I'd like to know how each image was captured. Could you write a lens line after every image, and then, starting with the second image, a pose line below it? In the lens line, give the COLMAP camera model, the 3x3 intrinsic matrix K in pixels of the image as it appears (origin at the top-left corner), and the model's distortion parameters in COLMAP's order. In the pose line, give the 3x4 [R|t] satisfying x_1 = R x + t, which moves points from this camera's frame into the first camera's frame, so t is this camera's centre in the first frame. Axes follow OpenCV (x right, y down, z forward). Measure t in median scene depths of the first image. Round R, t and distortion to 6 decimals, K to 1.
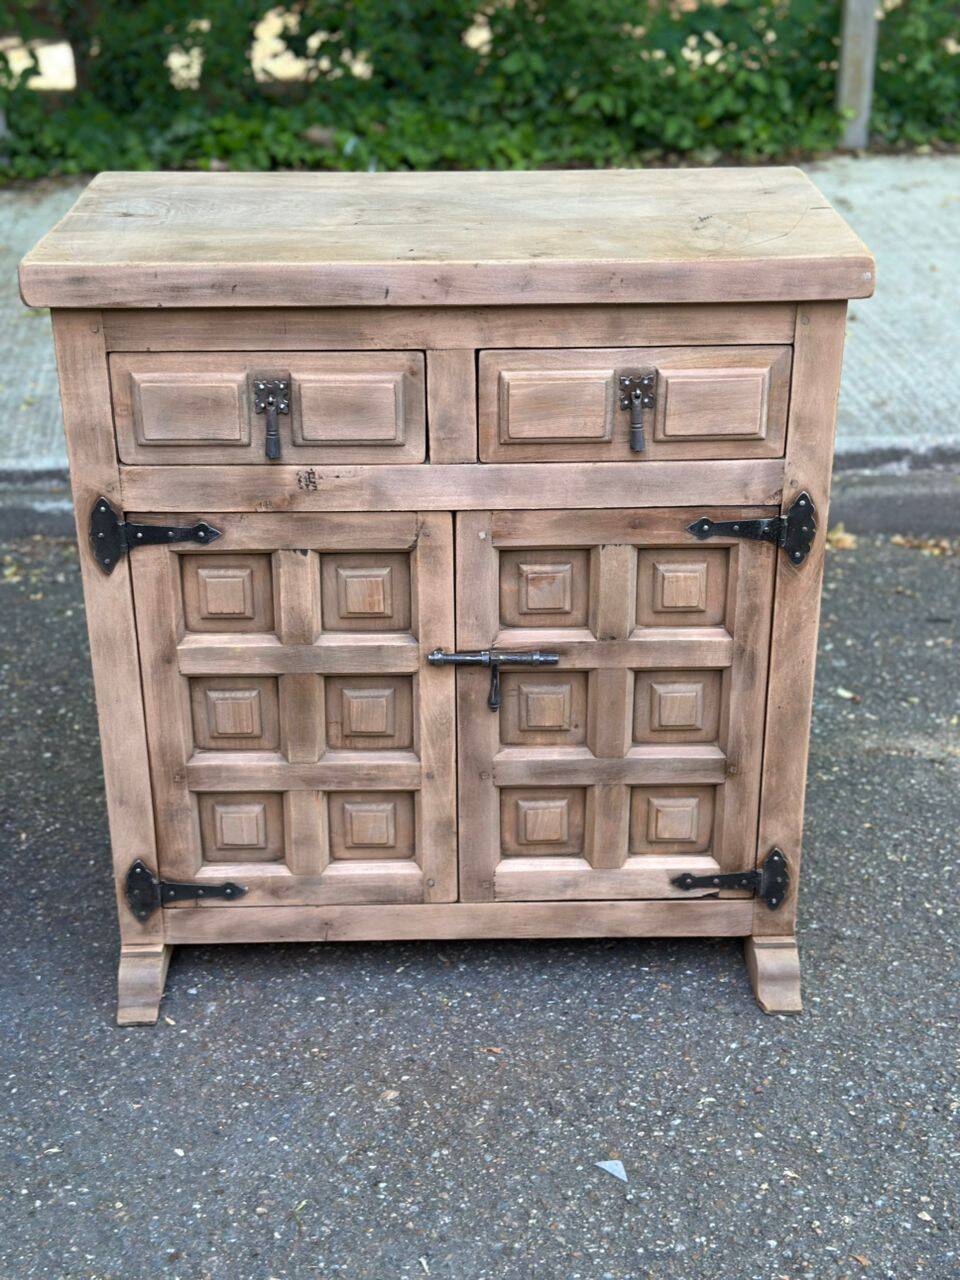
lens RADIAL K [[1811.2, 0, 488.7], [0, 1811.2, 640.3], [0, 0, 1]] dist [0.152335, -0.135377]
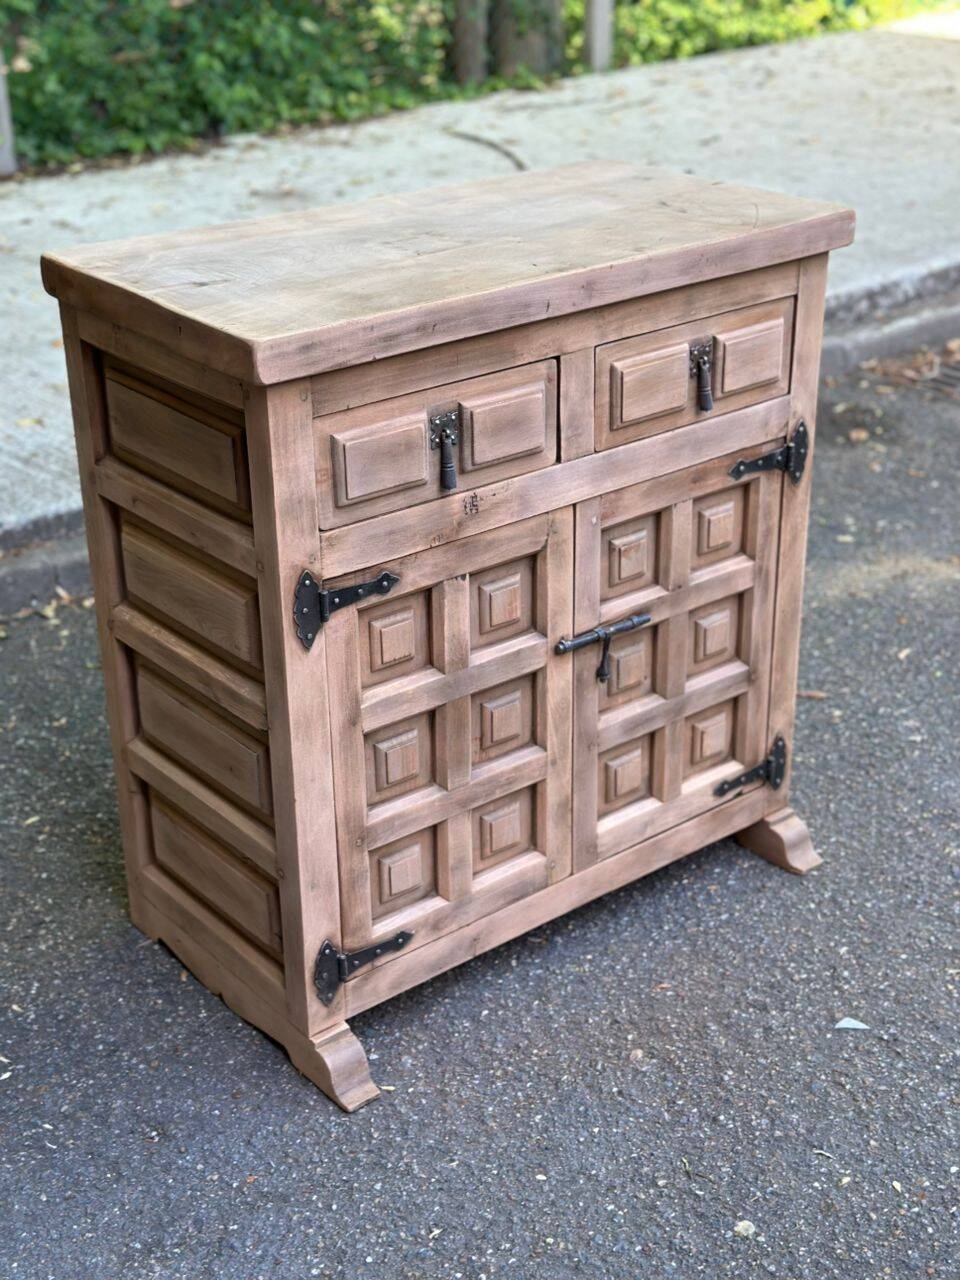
lens RADIAL K [[1811.2, 0, 488.7], [0, 1811.2, 640.3], [0, 0, 1]] dist [0.152335, -0.135377]
pose [[0.786689, -0.266468, 0.556880, -0.651023], [0.271951, 0.959392, 0.074894, -0.084808], [-0.554223, 0.092526, 0.827209, 0.150815]]
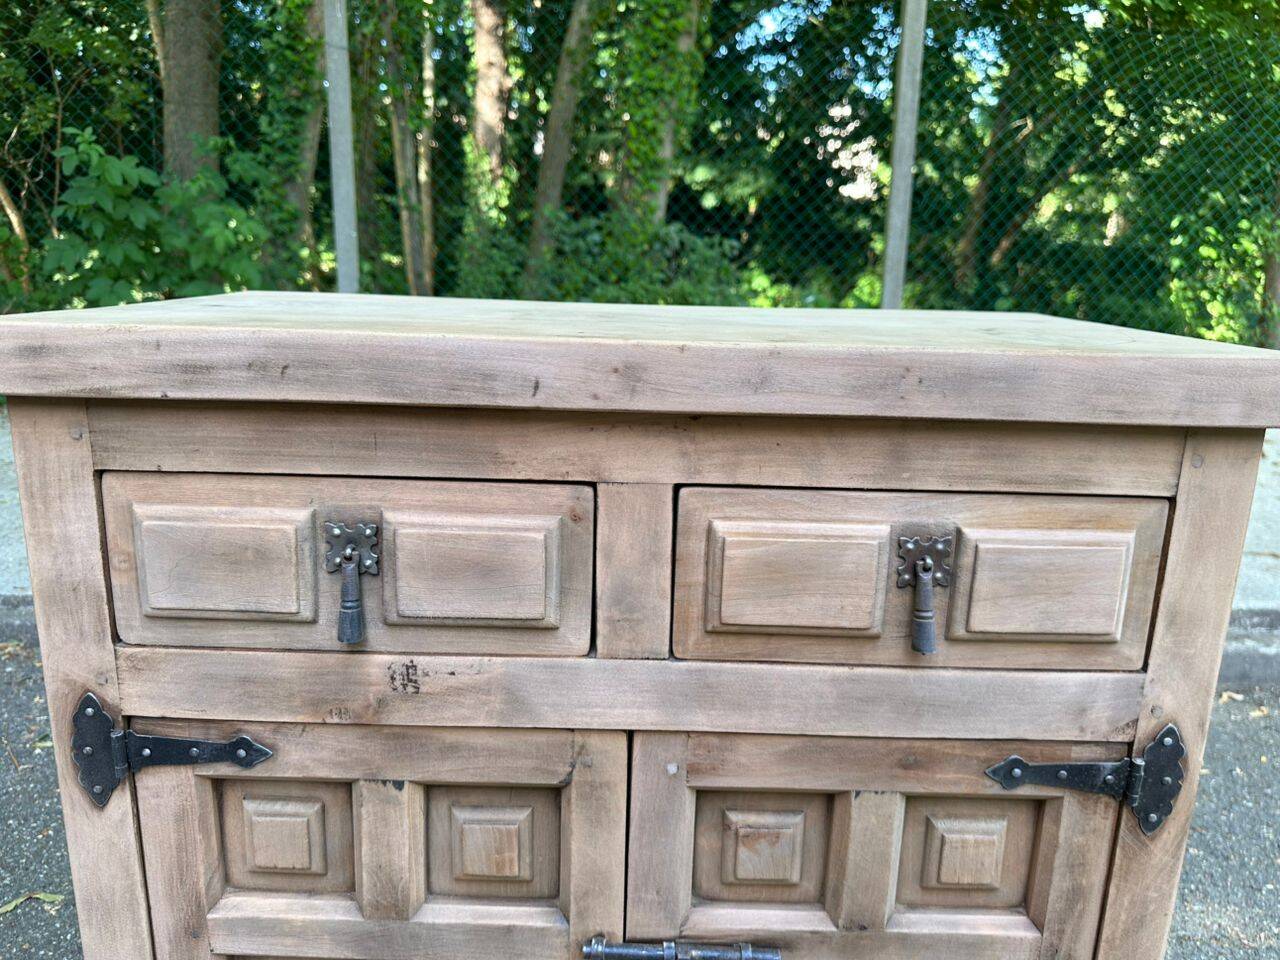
lens RADIAL K [[925.5, 0, 644.7], [0, 925.5, 482.5], [0, 0, 1]] dist [0.057031, -0.106461]
pose [[0.999261, 0.036521, -0.011997, -0.012892], [-0.038214, 0.977609, -0.206933, -0.086869], [0.004171, 0.207239, 0.978282, 0.634266]]
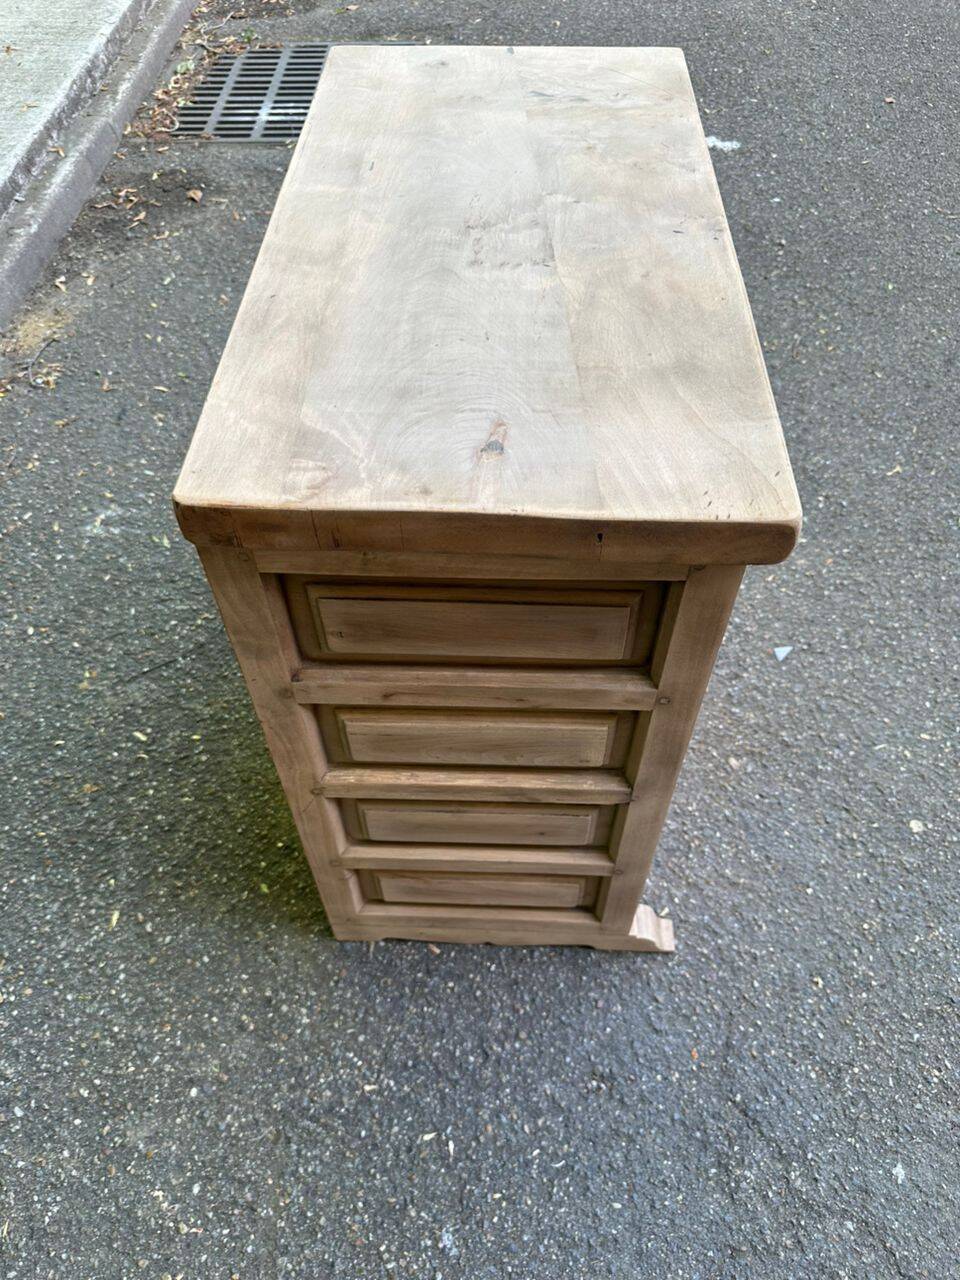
lens RADIAL K [[925.5, 0, 480.0], [0, 925.5, 640.0], [0, 0, 1]] dist [0.057031, -0.106461]
pose [[0.056273, -0.778078, 0.625642, -0.466658], [0.437536, 0.582478, 0.685042, -0.425556], [-0.897438, 0.235191, 0.373215, 0.884426]]
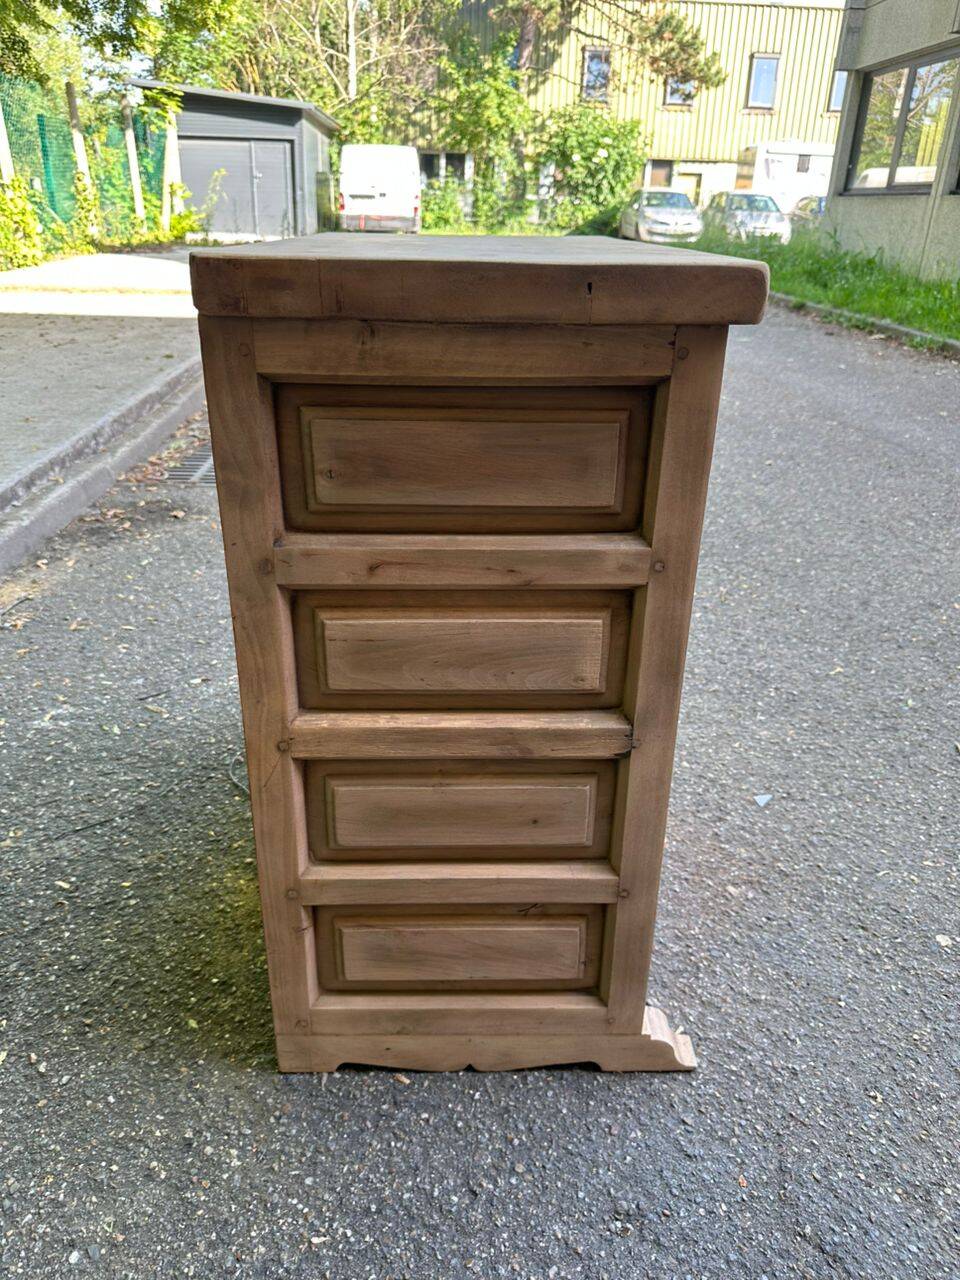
lens RADIAL K [[929.7, 0, 475.4], [0, 929.7, 630.4], [0, 0, 1]] dist [-0.004254, -0.005422]
pose [[-0.001108, -0.405530, 0.914081, -0.607683], [0.418764, 0.829885, 0.368684, -0.245751], [-0.908094, 0.383193, 0.168902, 0.988862]]
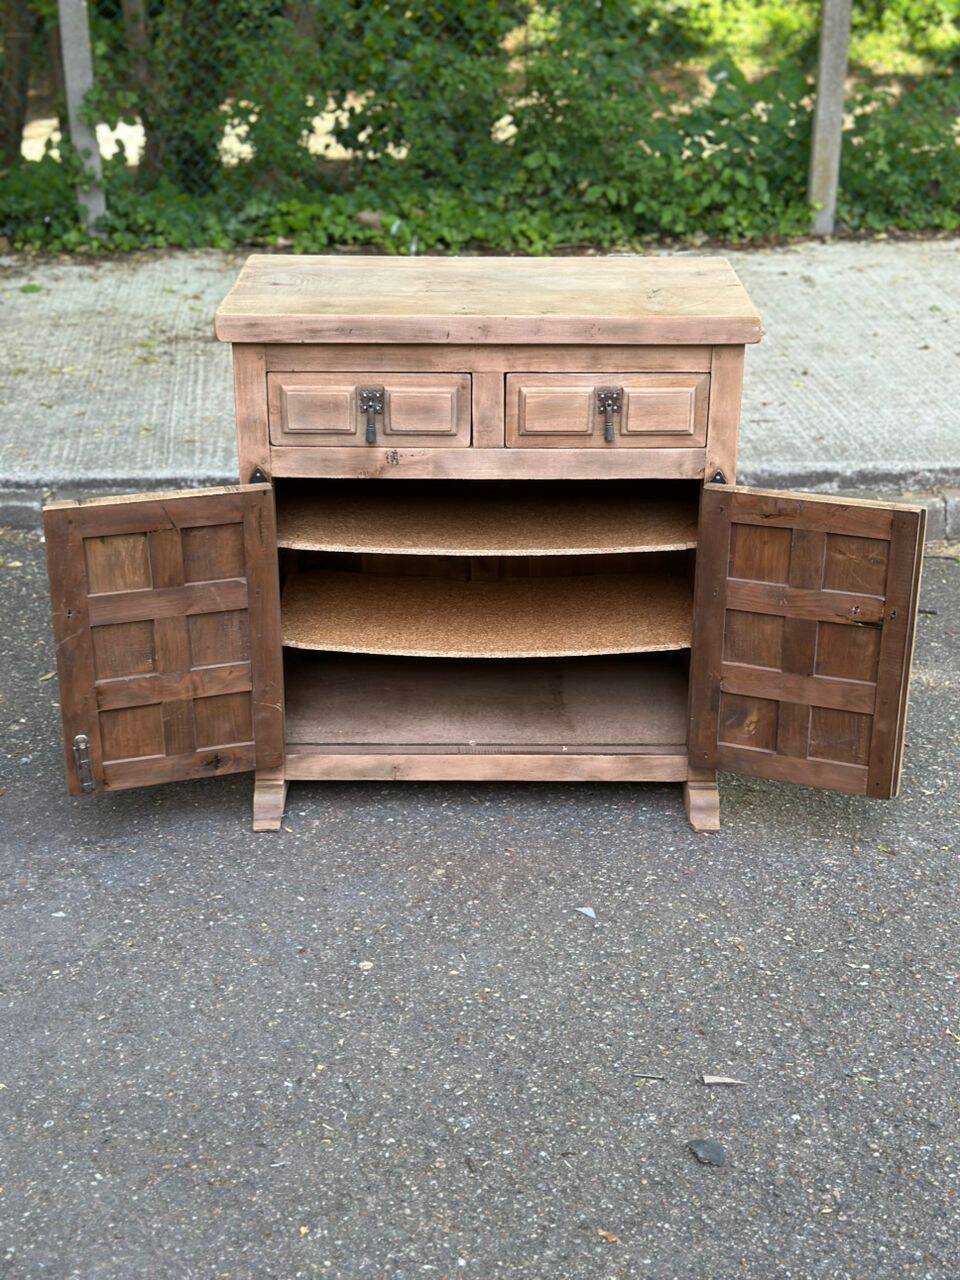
lens RADIAL K [[1811.2, 0, 488.7], [0, 1811.2, 640.3], [0, 0, 1]] dist [0.152335, -0.135377]
pose [[0.999851, 0.014962, -0.008603, -0.003571], [-0.015266, 0.999221, -0.036404, 0.114002], [0.008052, 0.036530, 0.999300, -0.492356]]
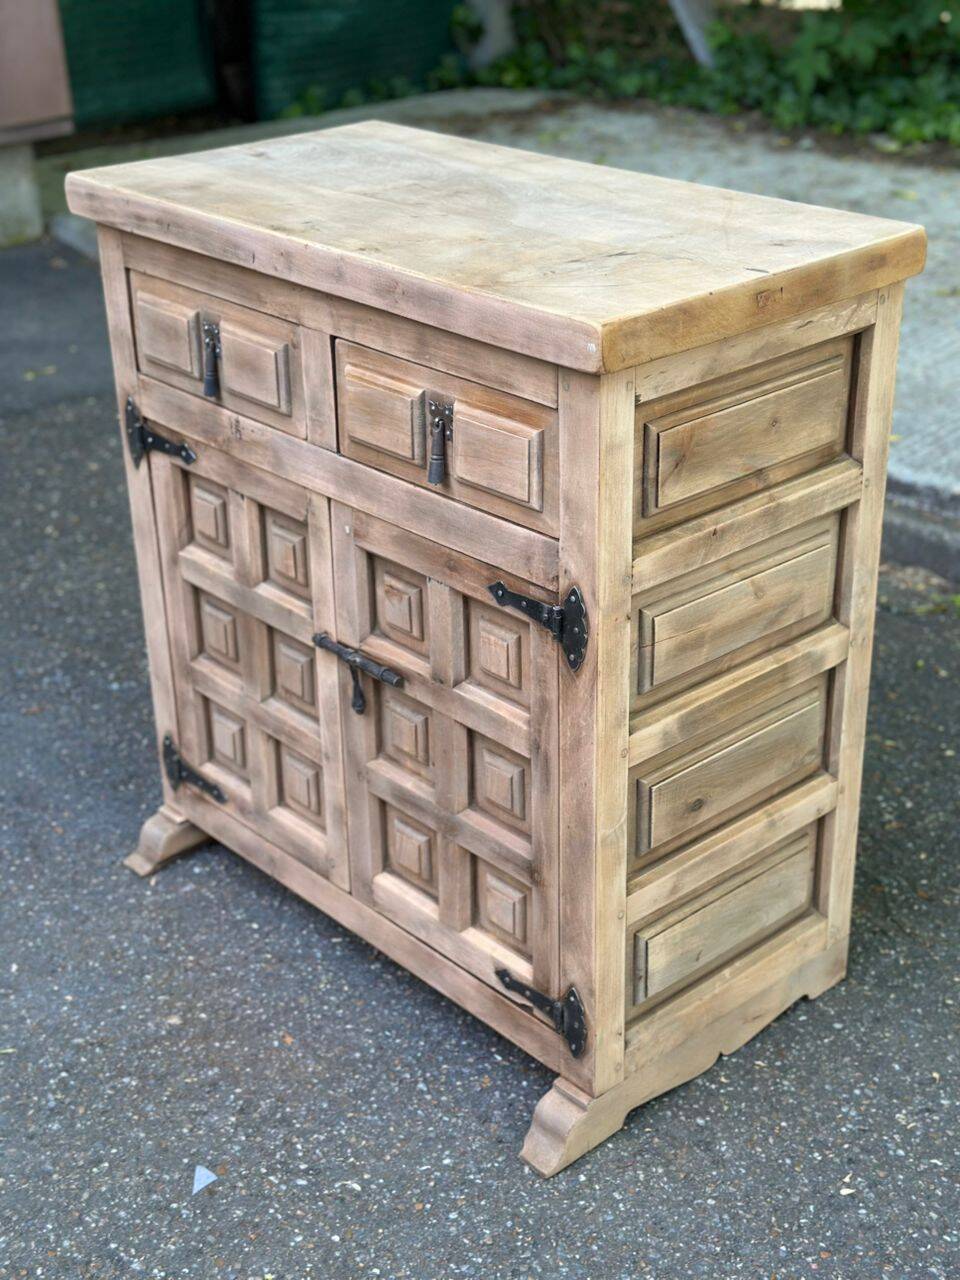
lens RADIAL K [[1811.2, 0, 488.7], [0, 1811.2, 640.3], [0, 0, 1]] dist [0.152335, -0.135377]
pose [[0.654291, 0.323721, -0.683453, 0.706828], [-0.309574, 0.939209, 0.148496, -0.165060], [0.689977, 0.114420, 0.714731, 0.358298]]
